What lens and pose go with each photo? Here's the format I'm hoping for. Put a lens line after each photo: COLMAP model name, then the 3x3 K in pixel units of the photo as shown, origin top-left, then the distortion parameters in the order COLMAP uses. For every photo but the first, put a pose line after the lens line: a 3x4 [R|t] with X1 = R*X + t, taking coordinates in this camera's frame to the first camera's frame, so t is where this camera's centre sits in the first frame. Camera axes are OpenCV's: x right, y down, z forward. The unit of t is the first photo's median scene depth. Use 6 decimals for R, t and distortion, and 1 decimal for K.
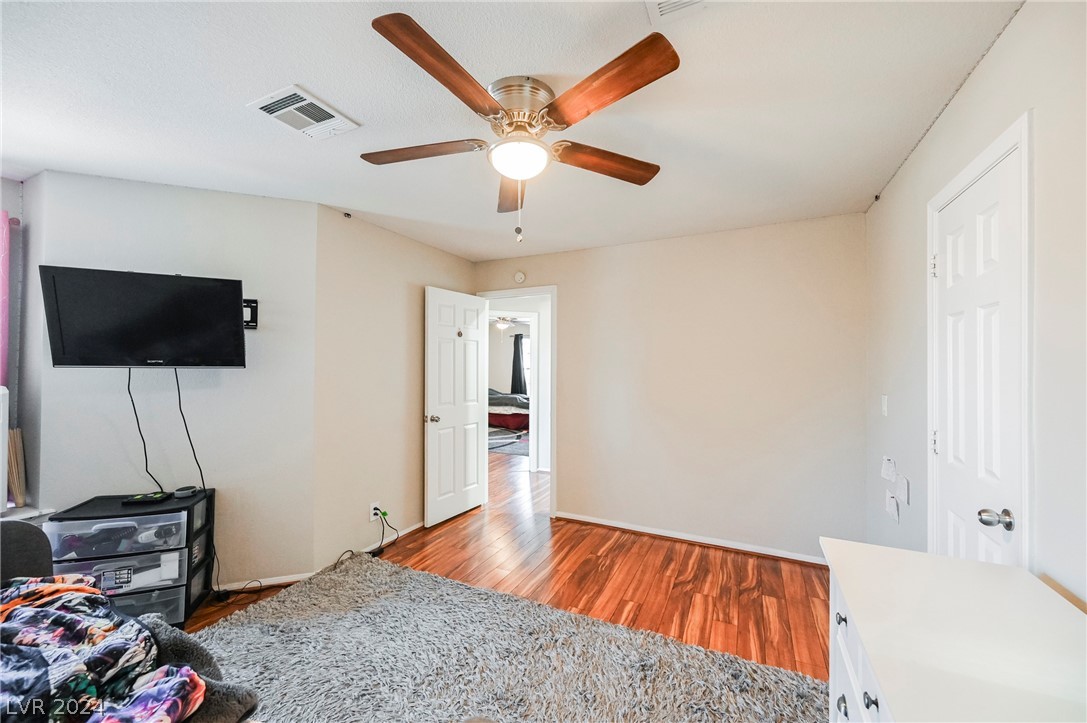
lens RADIAL K [[426.4, 0, 544.2], [0, 426.4, 371.3], [0, 0, 1]] dist [0.001357, -0.000077]
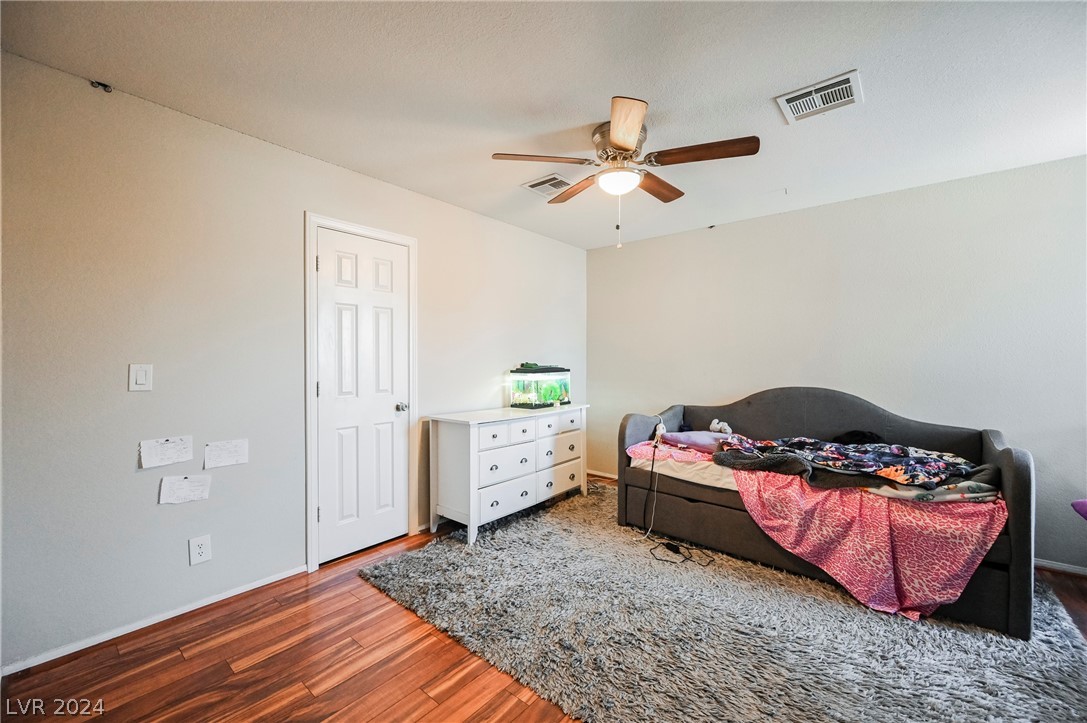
lens RADIAL K [[426.4, 0, 542.5], [0, 426.4, 361.4], [0, 0, 1]] dist [0.001357, -0.000077]
pose [[-0.969729, 0.001325, 0.244180, -0.216288], [-0.000071, 0.999984, -0.005706, 0.100871], [-0.244184, -0.005551, -0.969713, 3.070068]]
